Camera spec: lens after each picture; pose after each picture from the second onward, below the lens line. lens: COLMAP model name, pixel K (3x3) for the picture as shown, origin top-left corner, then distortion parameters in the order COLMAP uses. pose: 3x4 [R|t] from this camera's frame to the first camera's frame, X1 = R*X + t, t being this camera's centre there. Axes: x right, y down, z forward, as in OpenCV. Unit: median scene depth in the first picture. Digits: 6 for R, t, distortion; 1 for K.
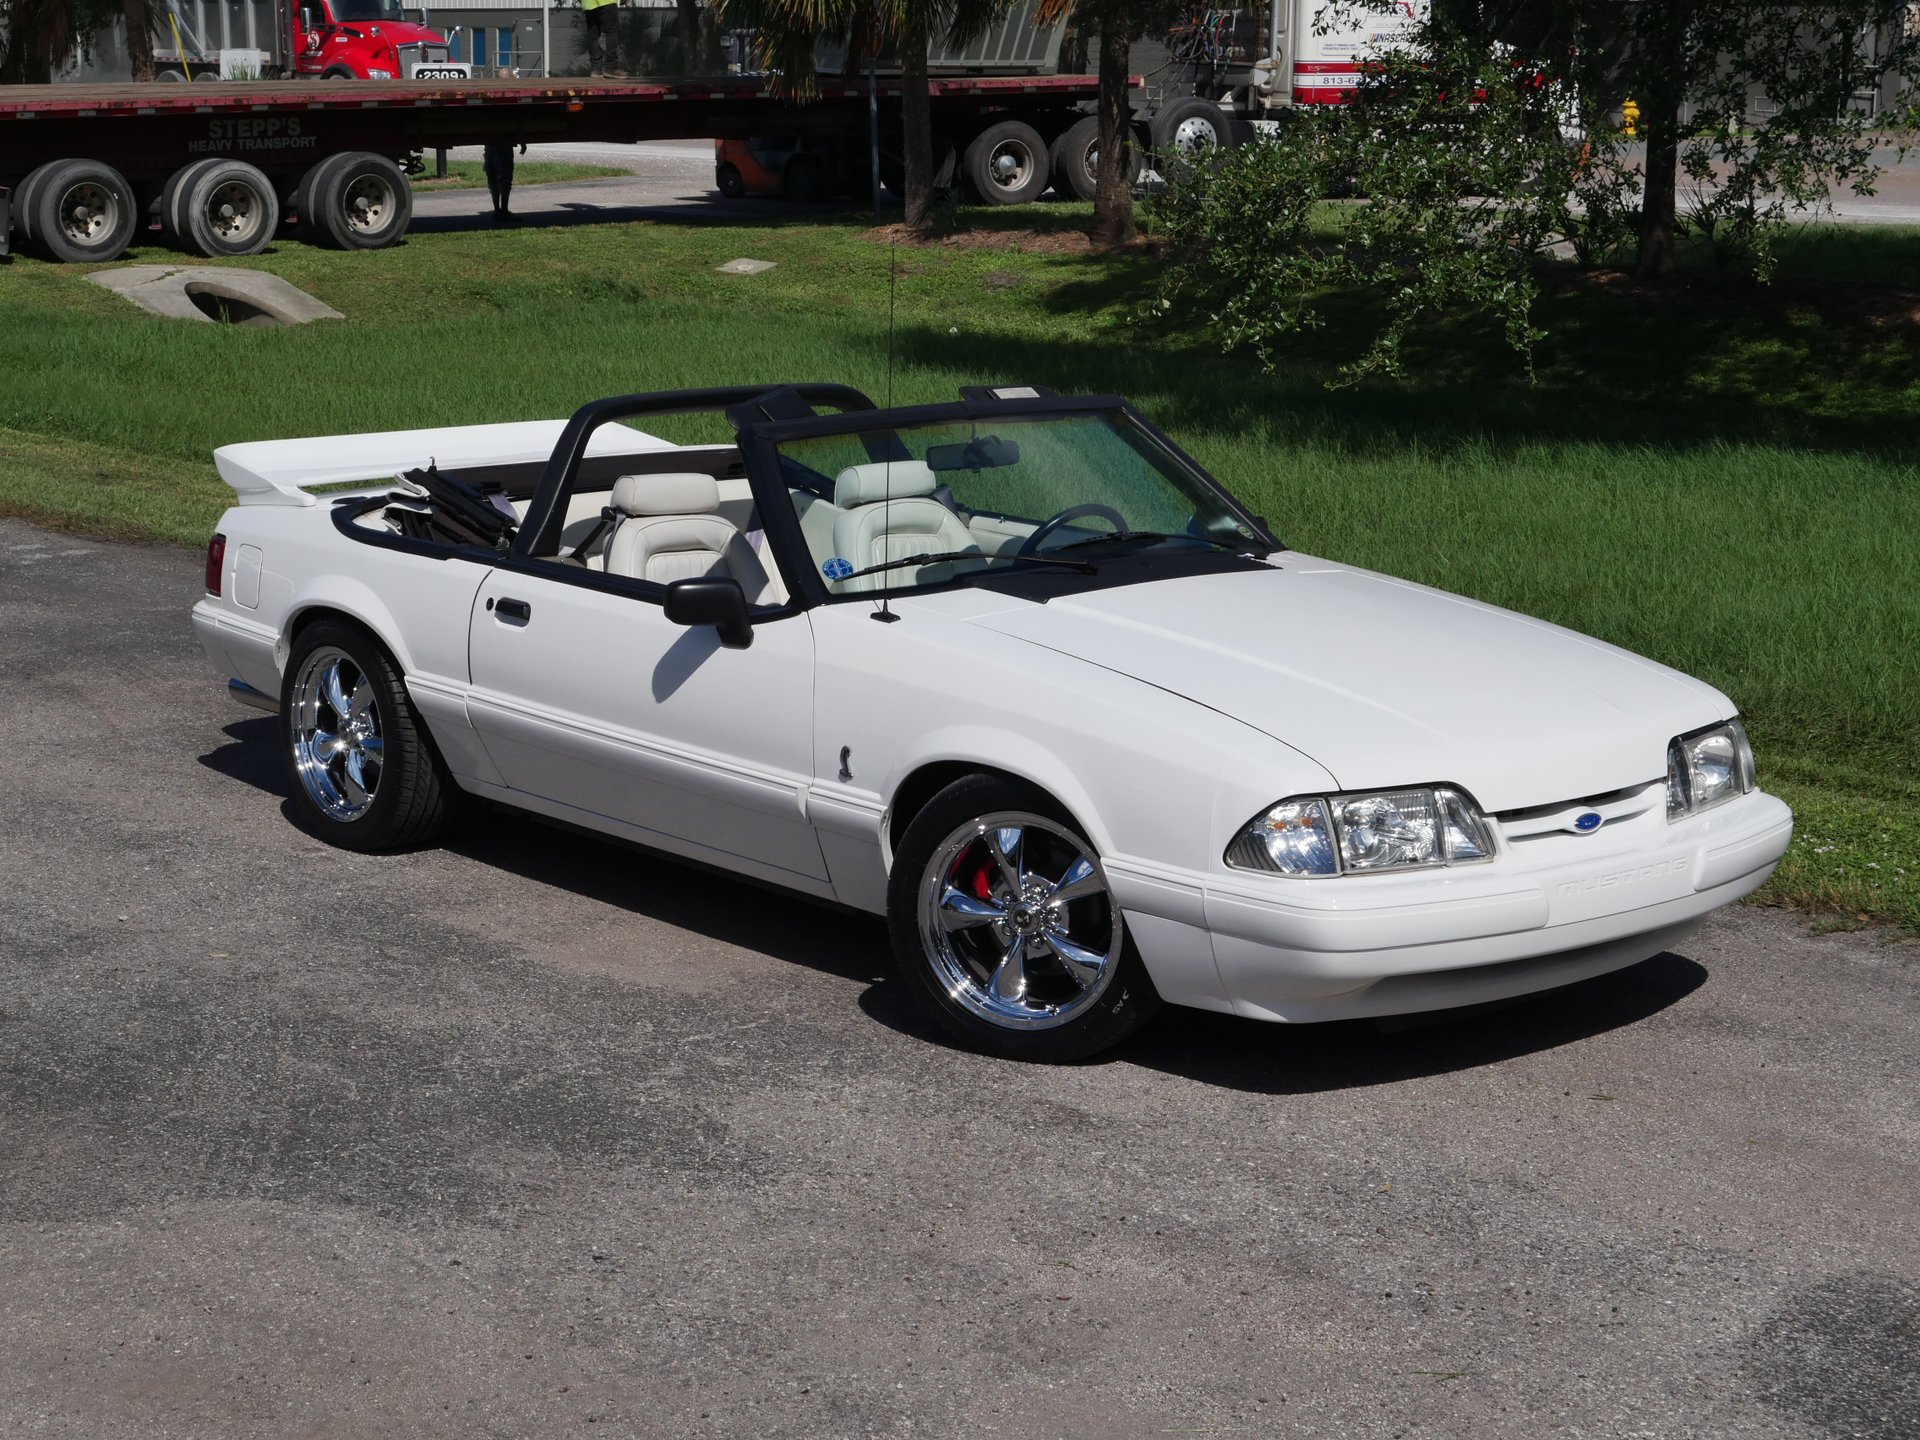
lens RADIAL K [[3507.1, 0, 960.0], [0, 3507.1, 720.0], [0, 0, 1]] dist [0.005386, 0.230818]
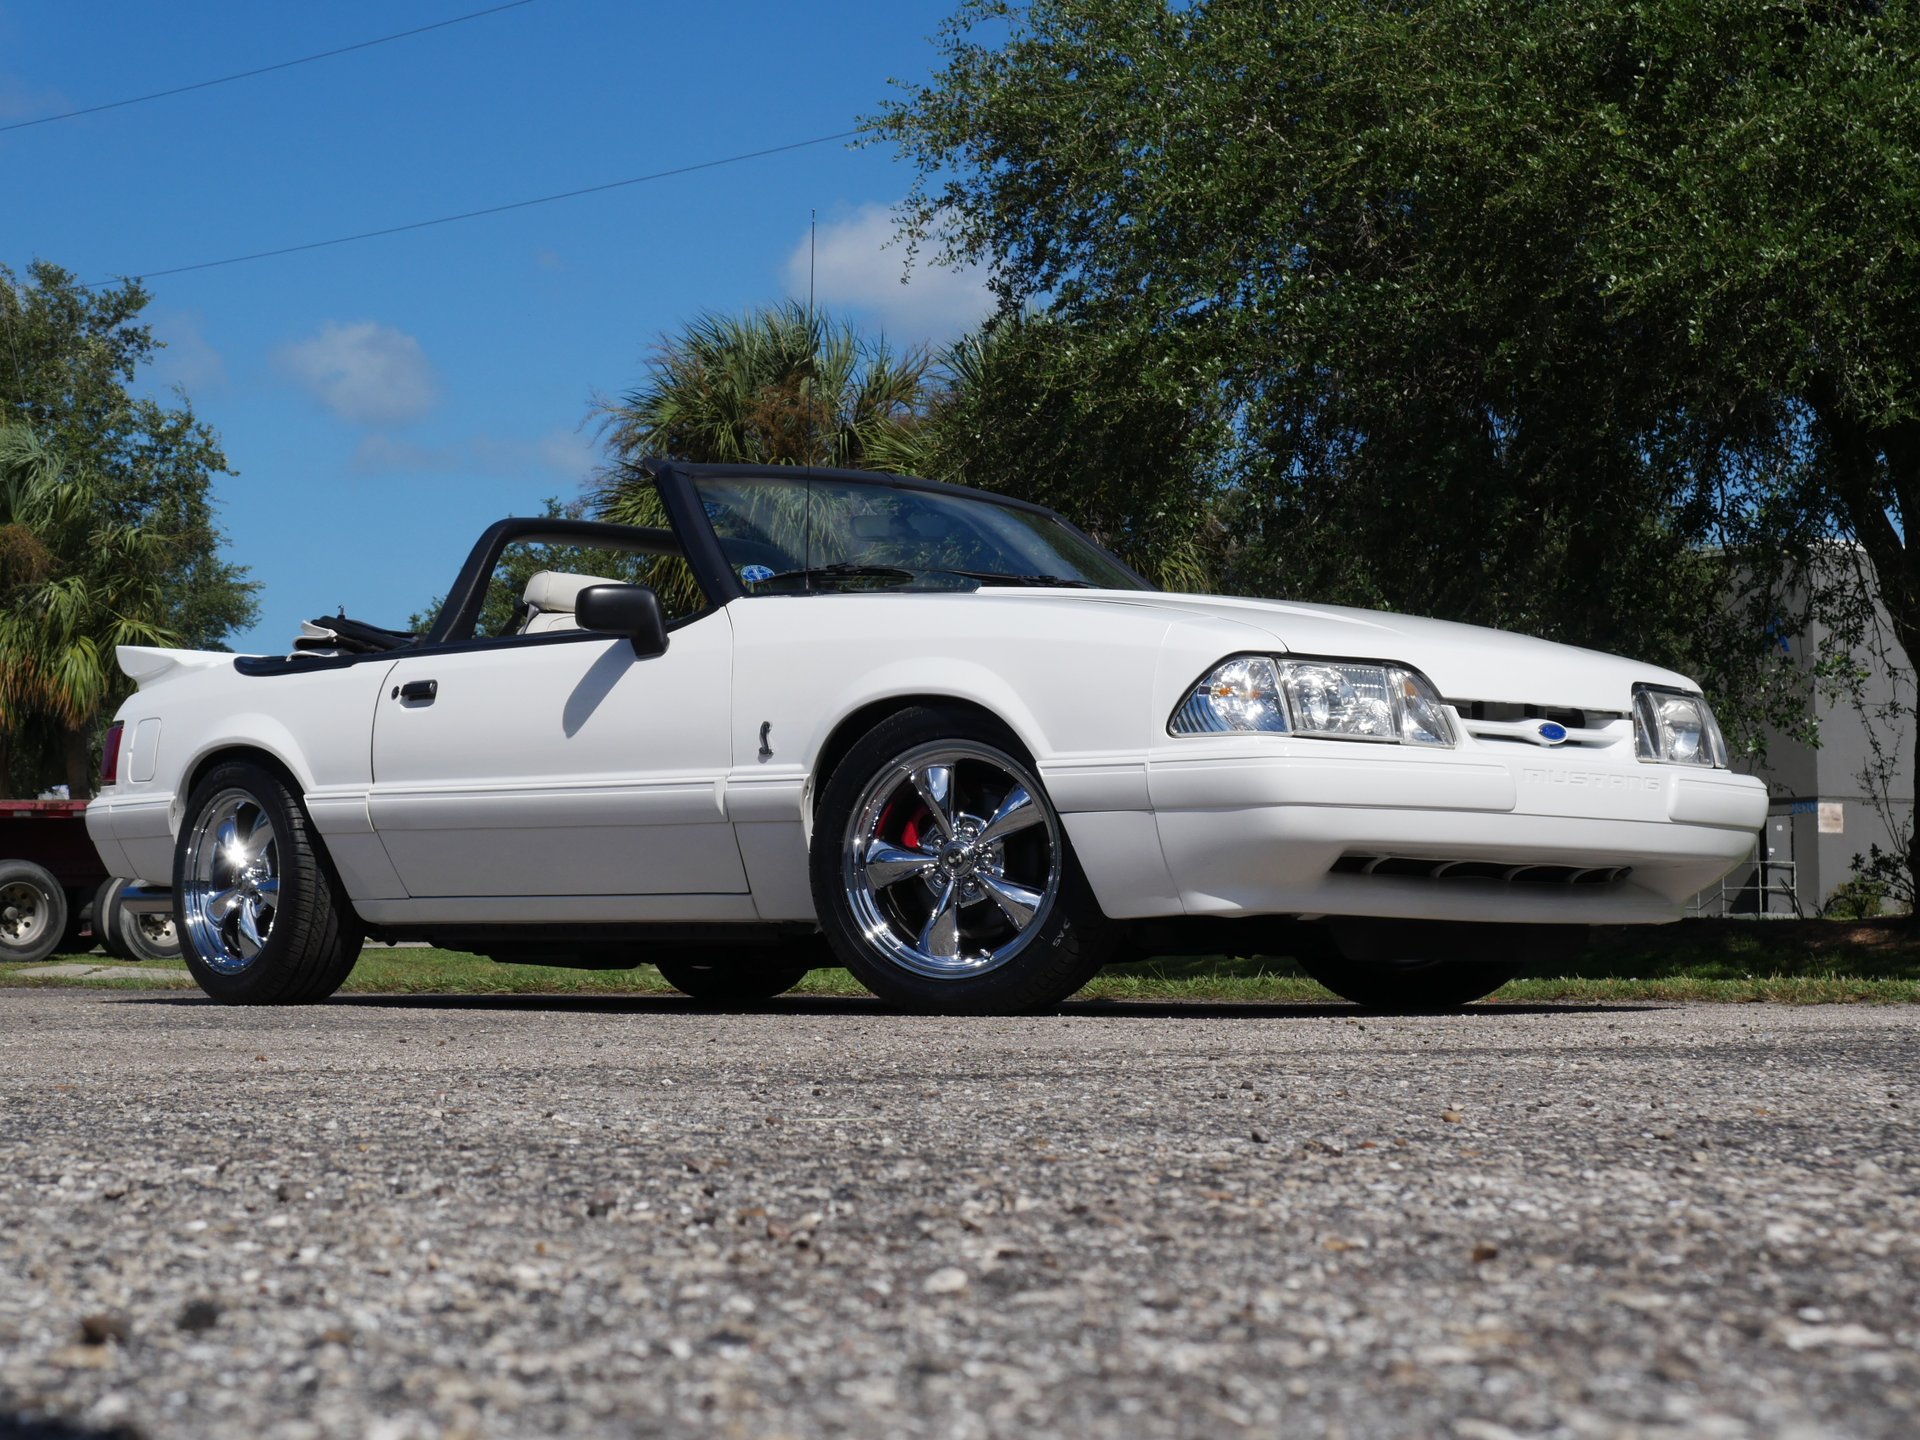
lens RADIAL K [[3507.1, 0, 960.0], [0, 3507.1, 720.0], [0, 0, 1]] dist [0.005386, 0.230818]
pose [[0.999758, -0.011611, 0.018709, 0.002156], [0.015984, 0.967082, -0.253963, 0.247035], [-0.015144, 0.254200, 0.967033, 0.084648]]
